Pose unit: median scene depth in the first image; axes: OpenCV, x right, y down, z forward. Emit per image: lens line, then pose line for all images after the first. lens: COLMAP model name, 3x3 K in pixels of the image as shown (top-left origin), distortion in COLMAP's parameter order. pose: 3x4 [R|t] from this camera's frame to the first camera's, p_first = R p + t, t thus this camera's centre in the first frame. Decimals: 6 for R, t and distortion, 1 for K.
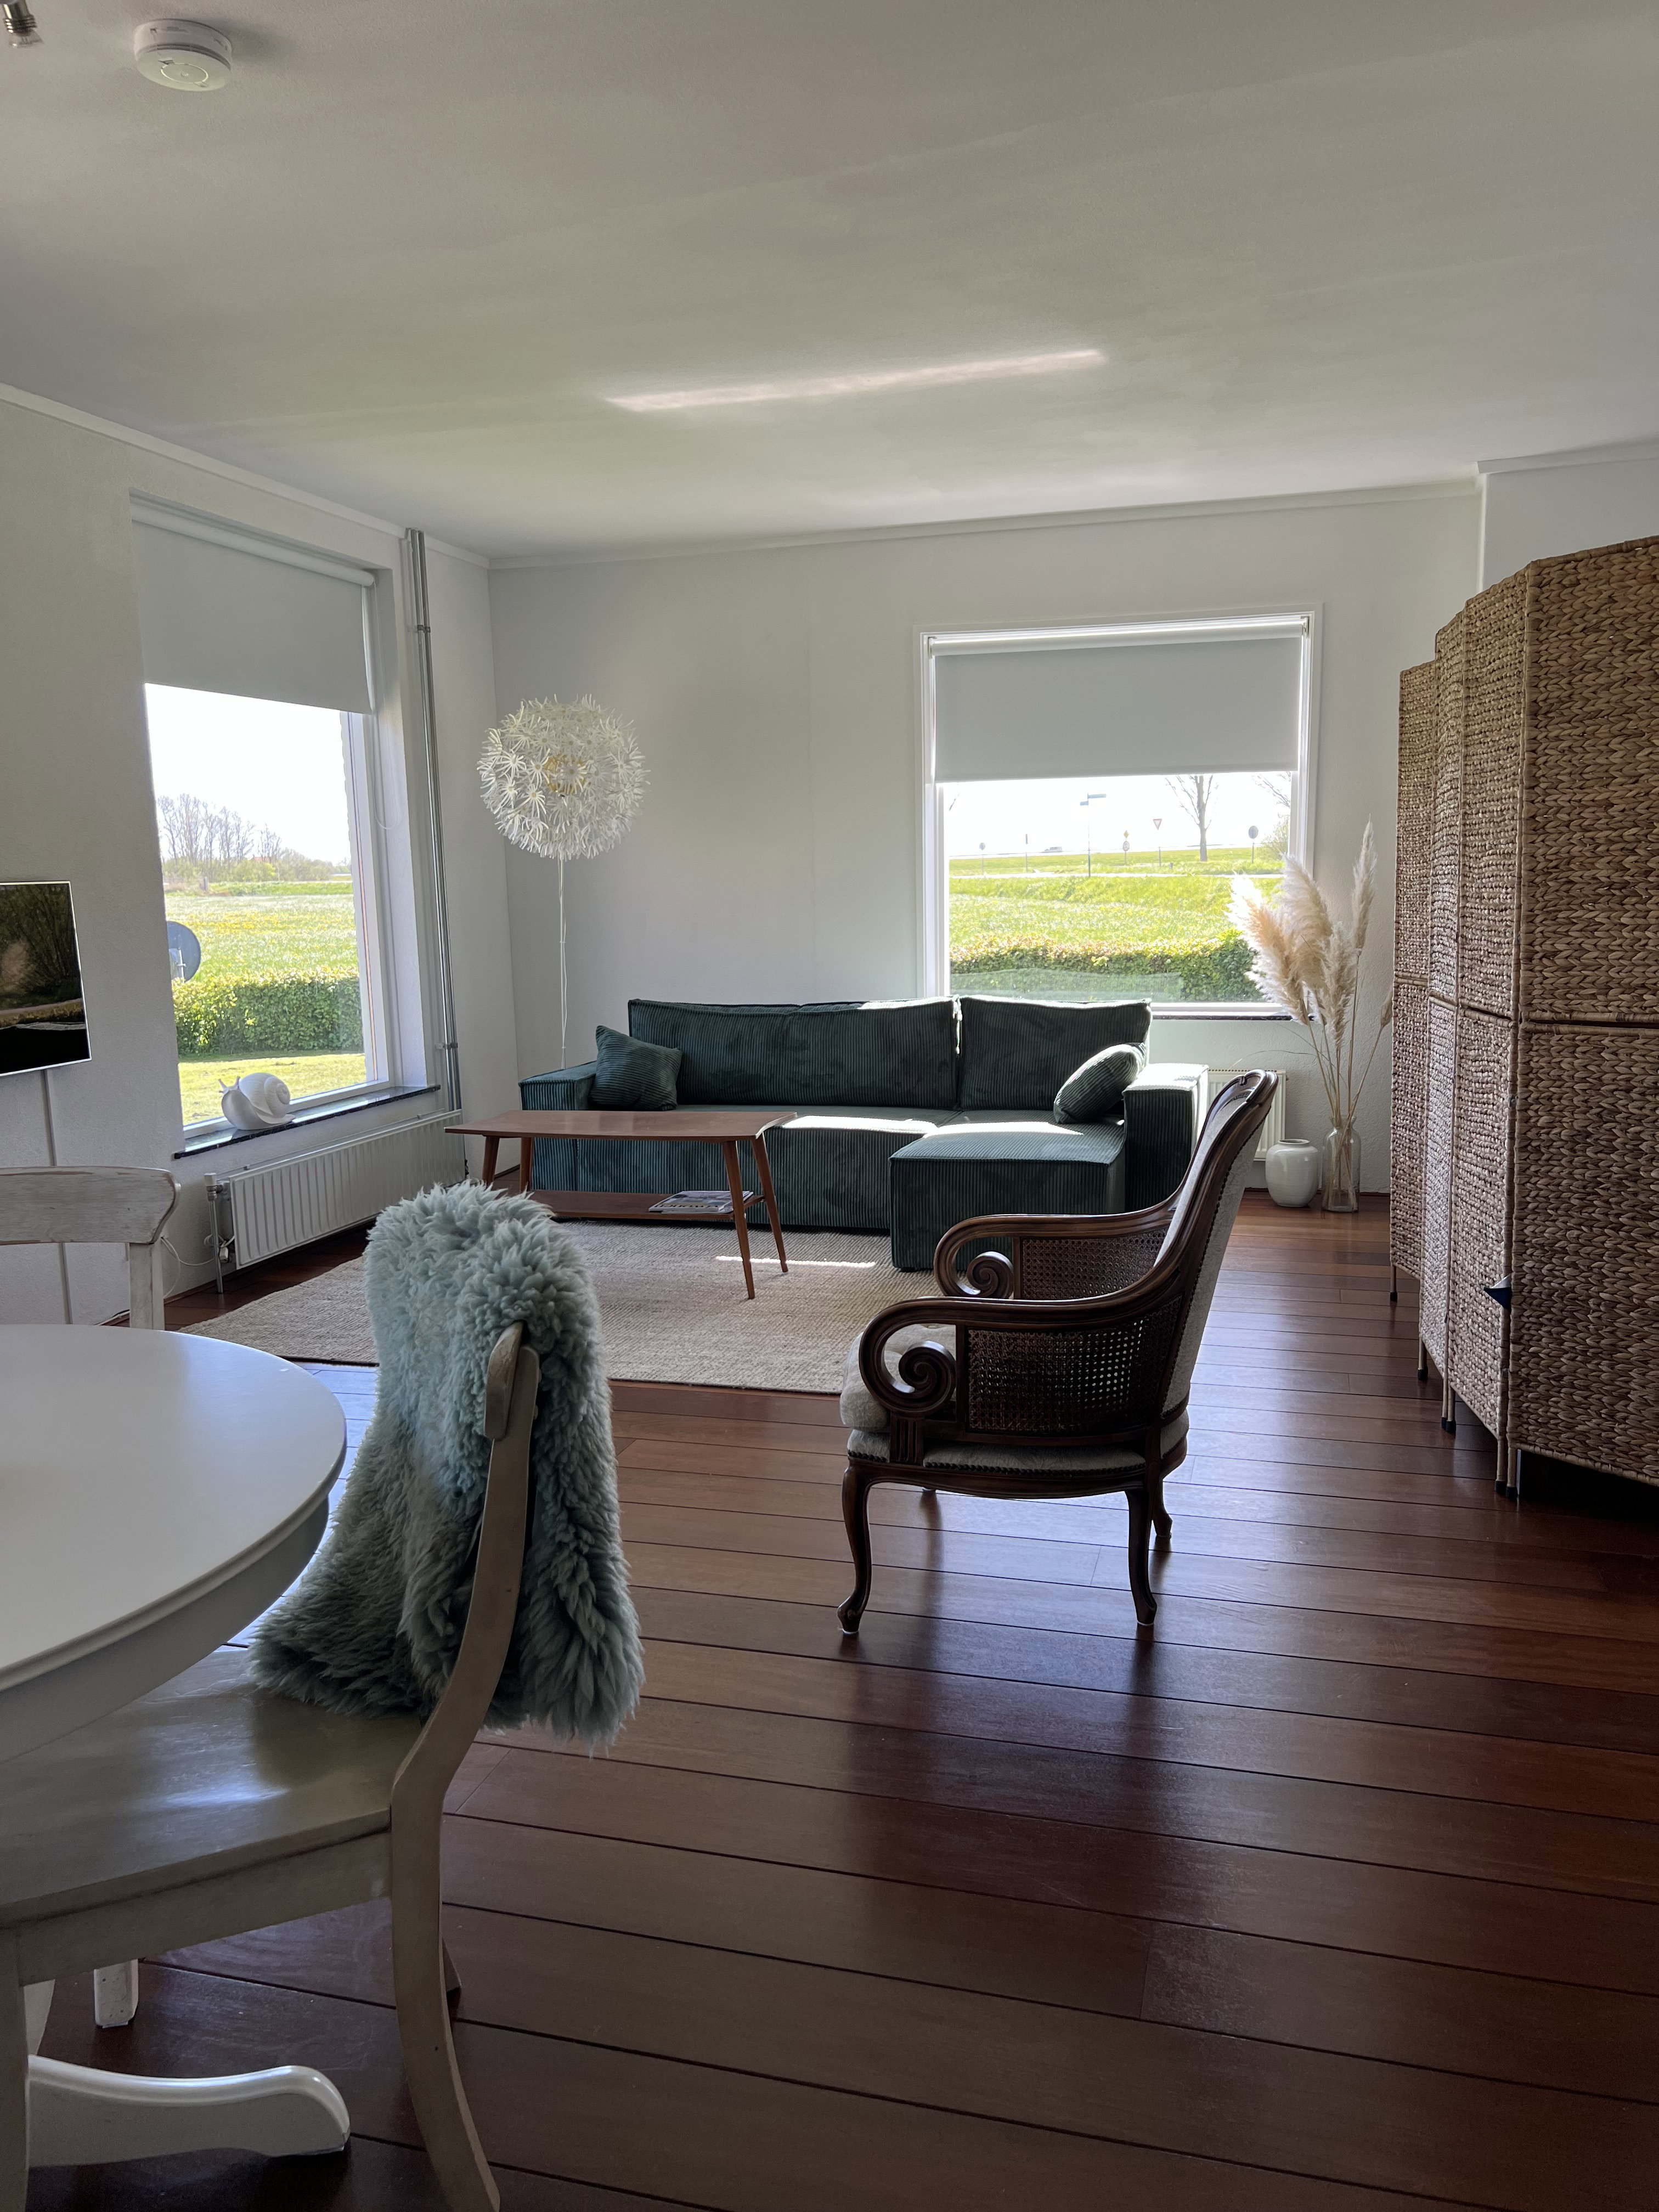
lens RADIAL K [[1680.6, 0, 829.5], [0, 1680.6, 1106.0], [0, 0, 1]] dist [0.075206, -0.054415]
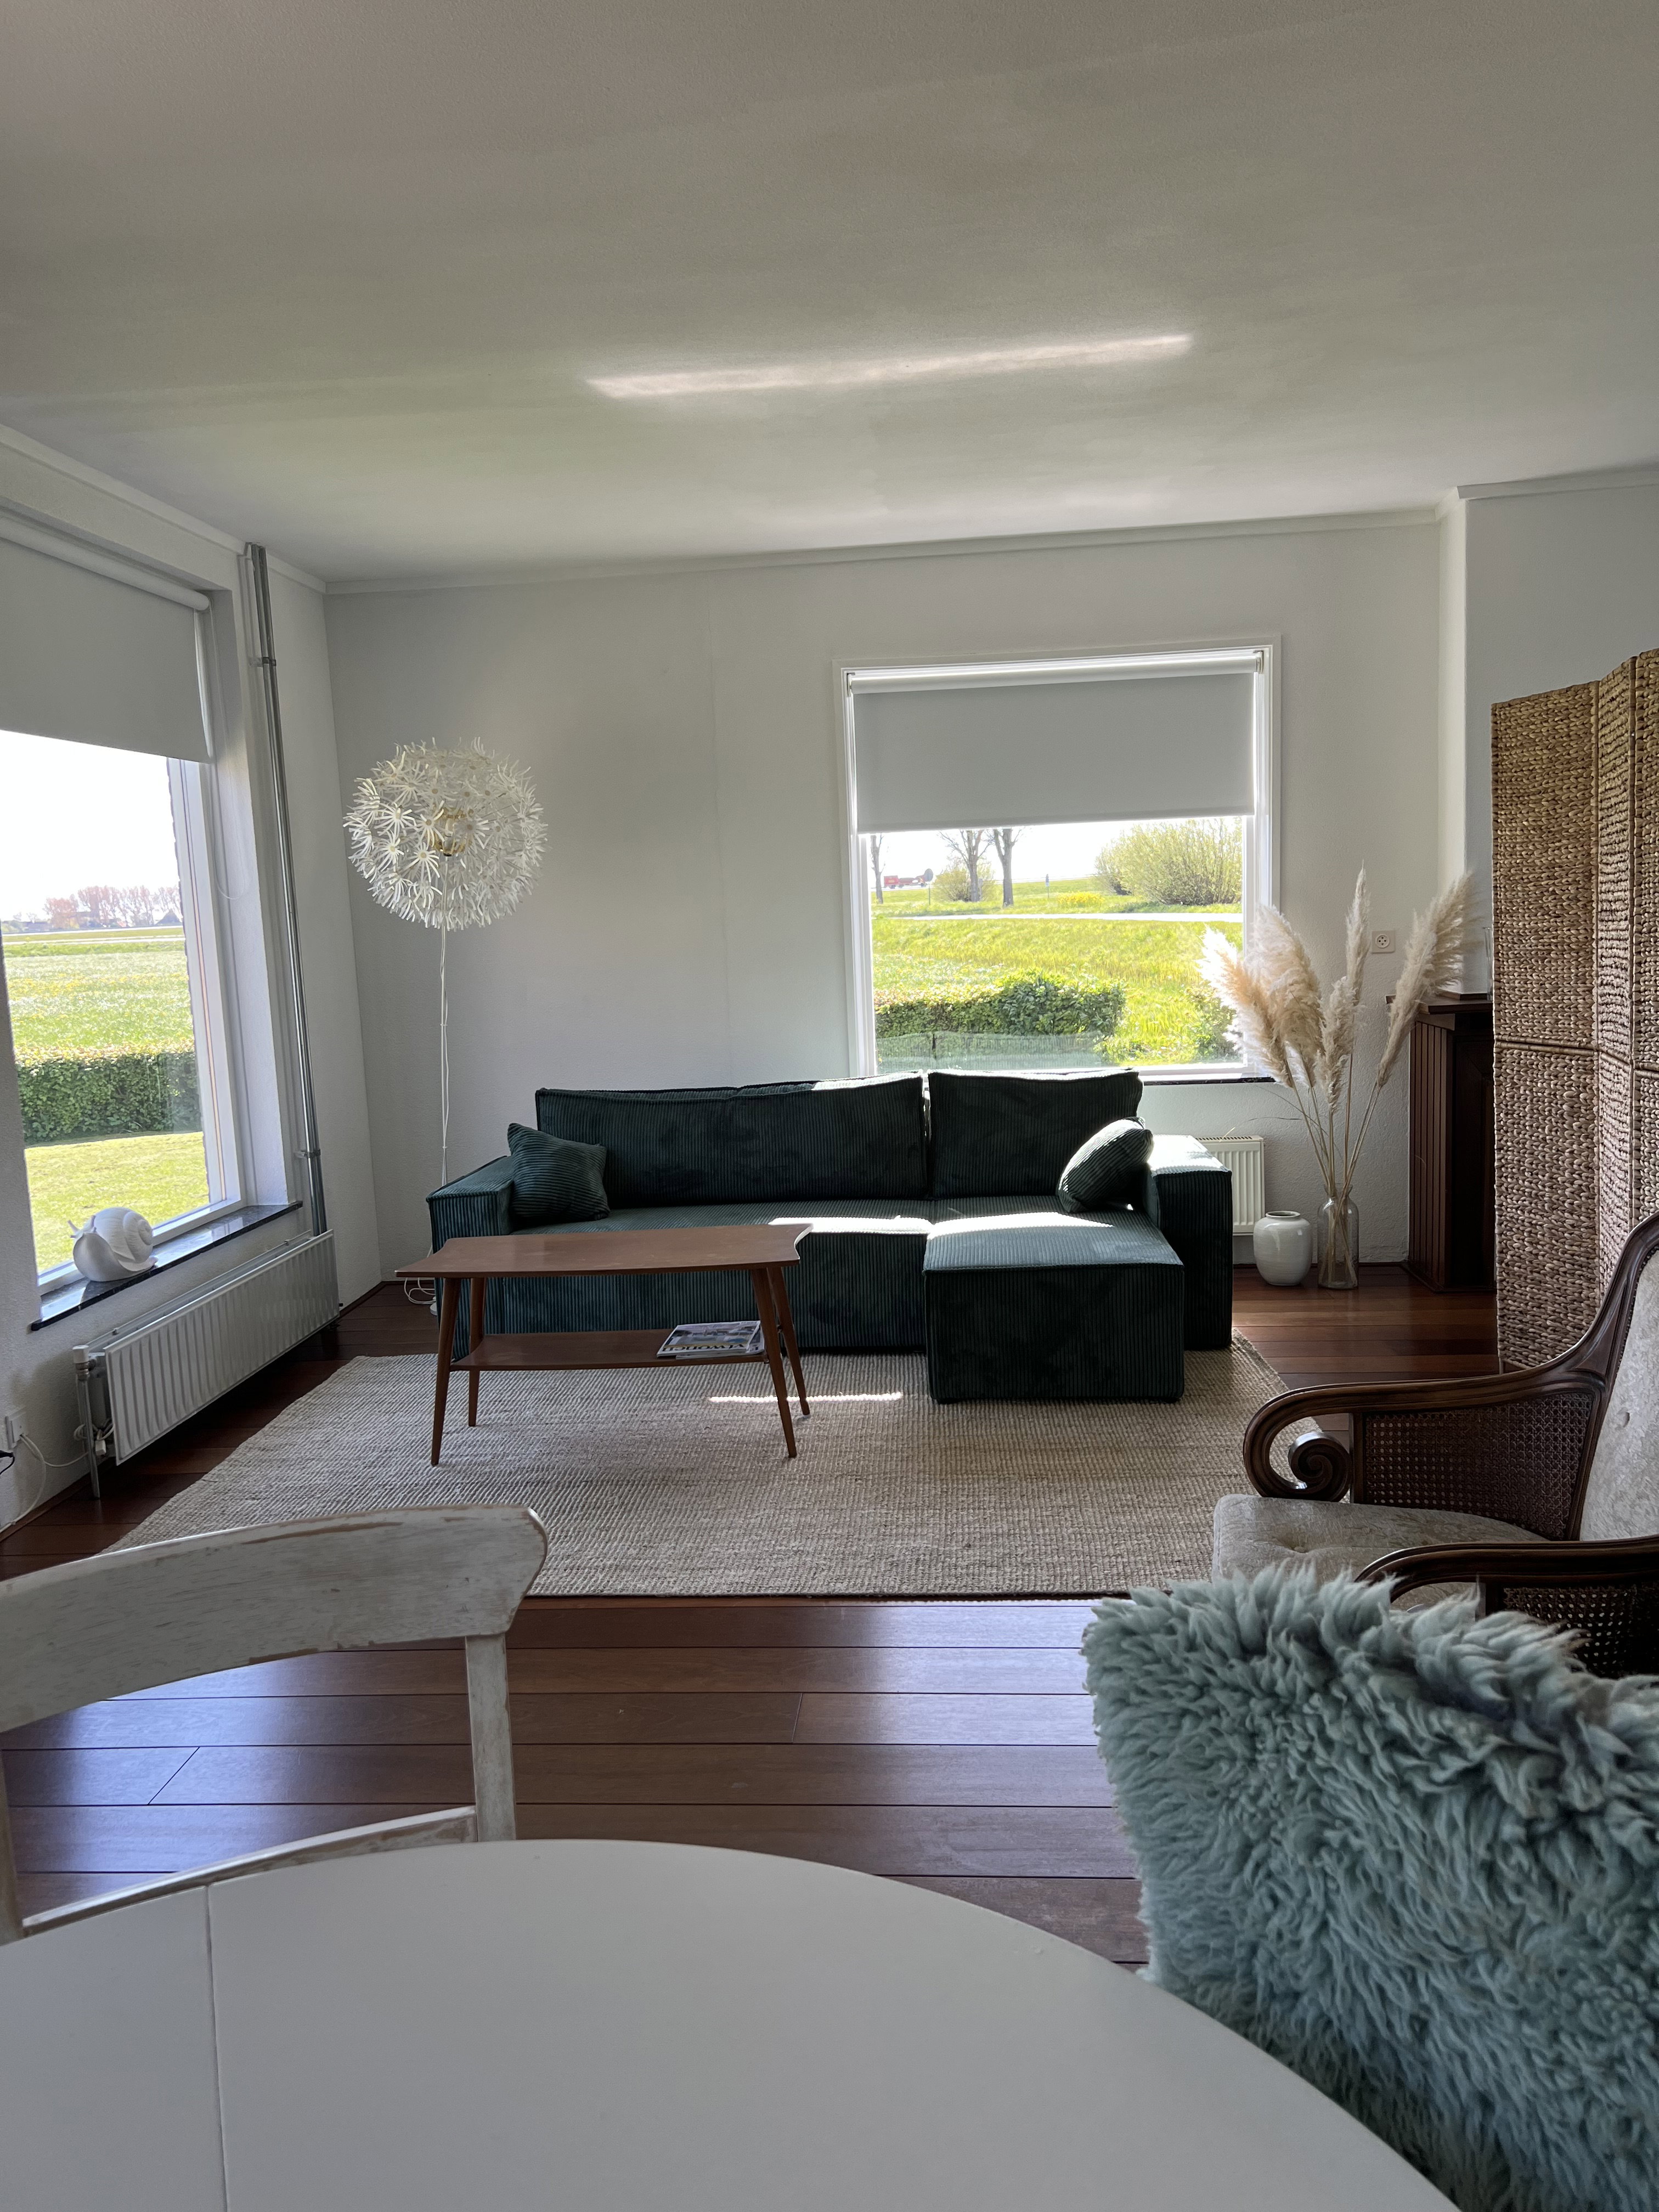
lens RADIAL K [[1680.6, 0, 829.5], [0, 1680.6, 1106.0], [0, 0, 1]] dist [0.075206, -0.054415]
pose [[0.982250, -0.045608, 0.181950, -0.136060], [0.050389, 0.998493, -0.021739, -0.030408], [-0.180684, 0.030522, 0.983068, 0.134484]]
